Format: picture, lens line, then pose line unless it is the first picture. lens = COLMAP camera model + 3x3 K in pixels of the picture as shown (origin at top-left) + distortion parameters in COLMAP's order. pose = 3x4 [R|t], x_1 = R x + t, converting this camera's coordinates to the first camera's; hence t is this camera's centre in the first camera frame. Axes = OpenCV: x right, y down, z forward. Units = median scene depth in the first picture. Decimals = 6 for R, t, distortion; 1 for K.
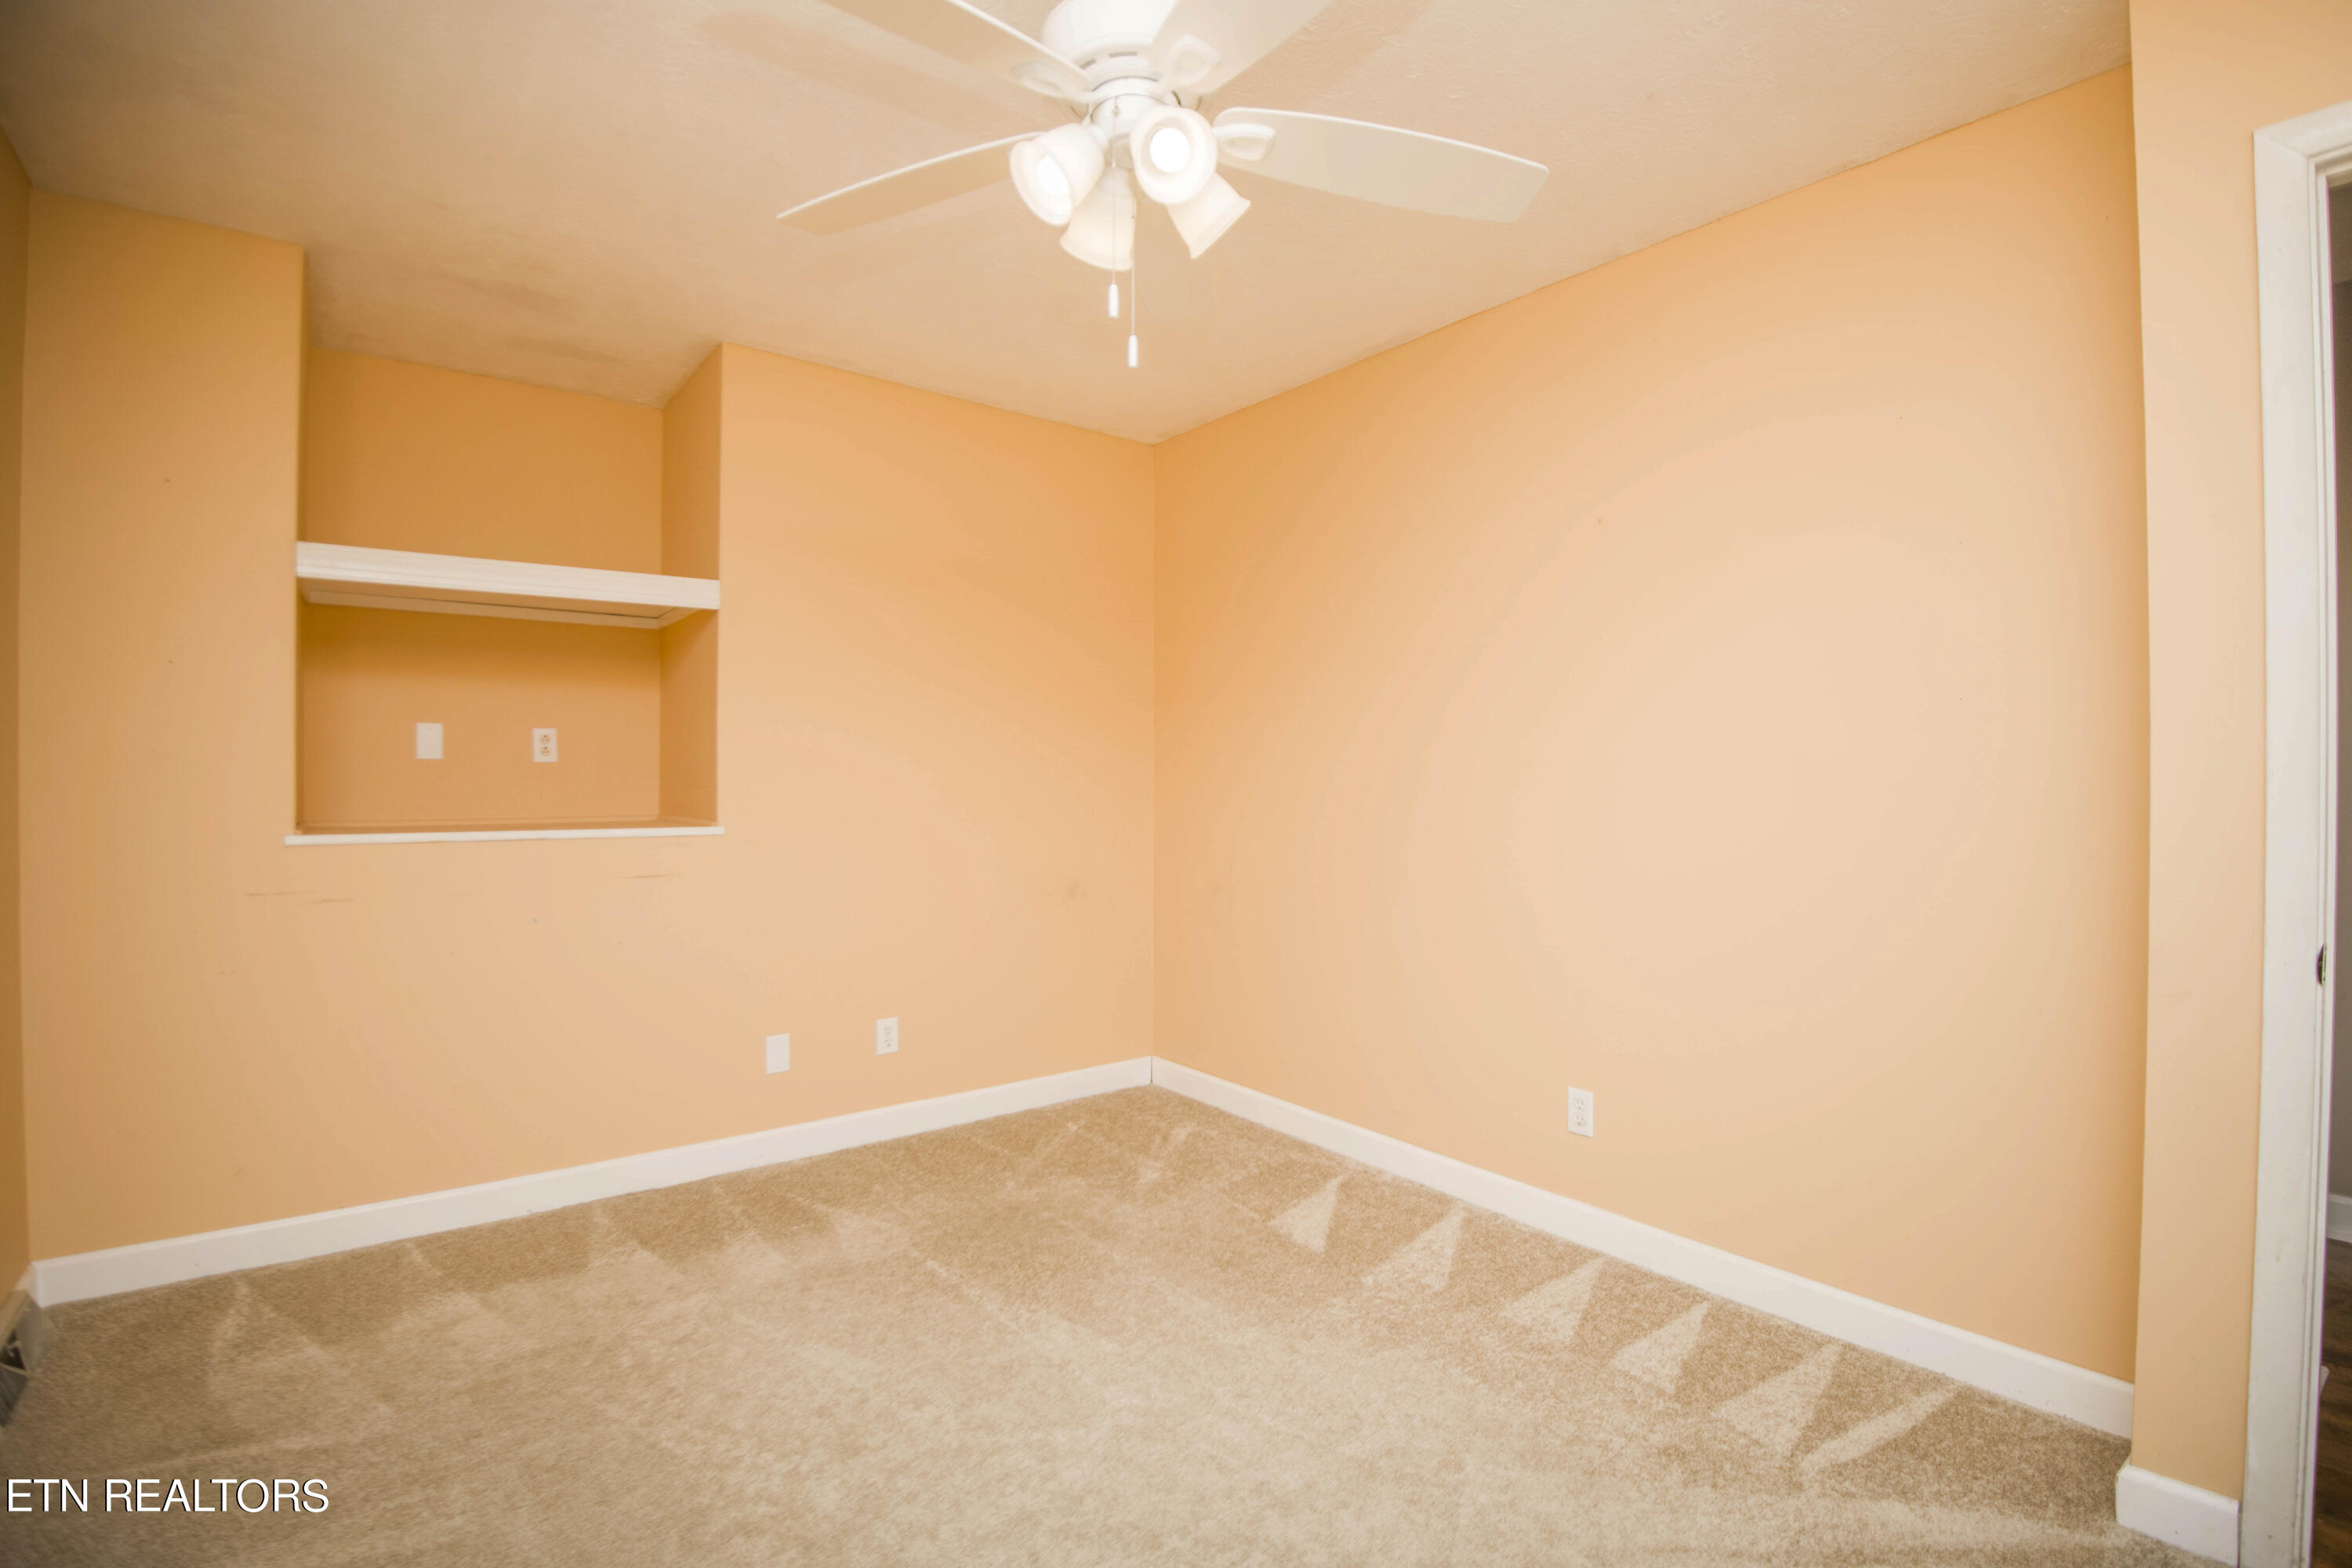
lens RADIAL K [[1078.0, 0, 1190.9], [0, 1078.0, 783.6], [0, 0, 1]] dist [-0.012100, -0.014775]
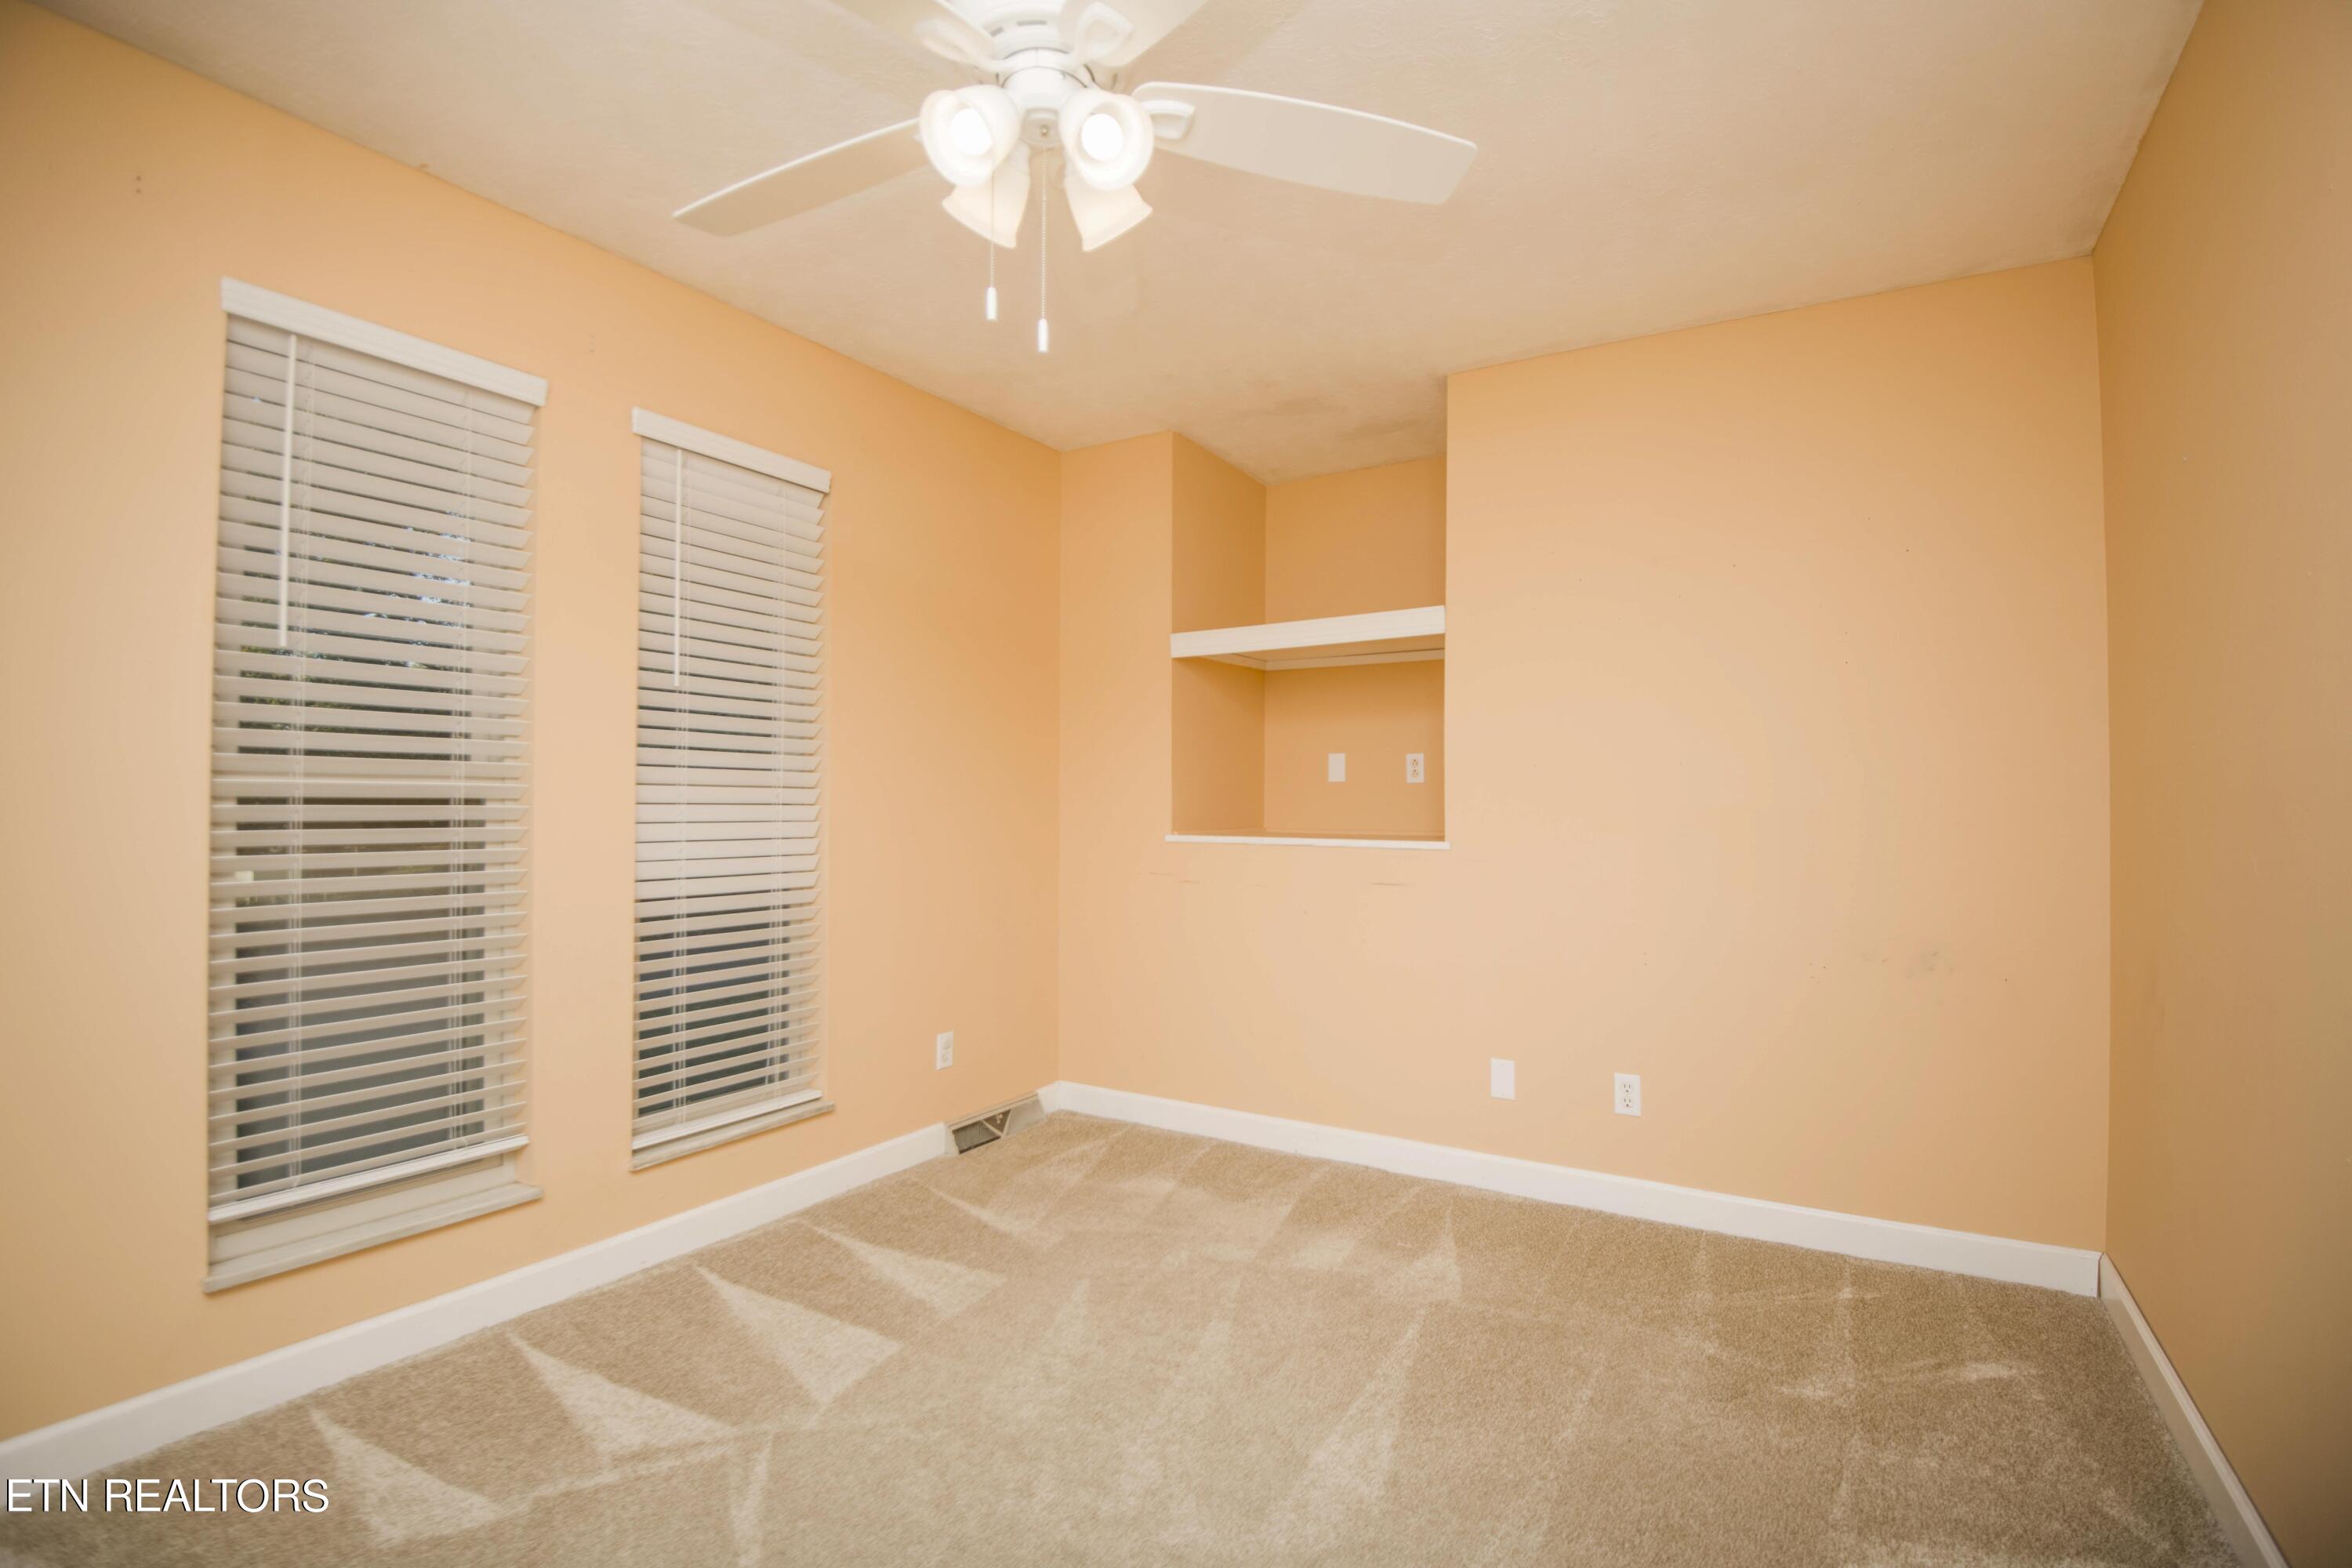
lens RADIAL K [[1078.0, 0, 1189.3], [0, 1078.0, 788.9], [0, 0, 1]] dist [-0.012100, -0.014775]
pose [[0.354810, -0.009401, -0.934891, 0.456387], [-0.007339, 0.999891, -0.012840, 0.004045], [0.934909, 0.011417, 0.354703, 0.414942]]
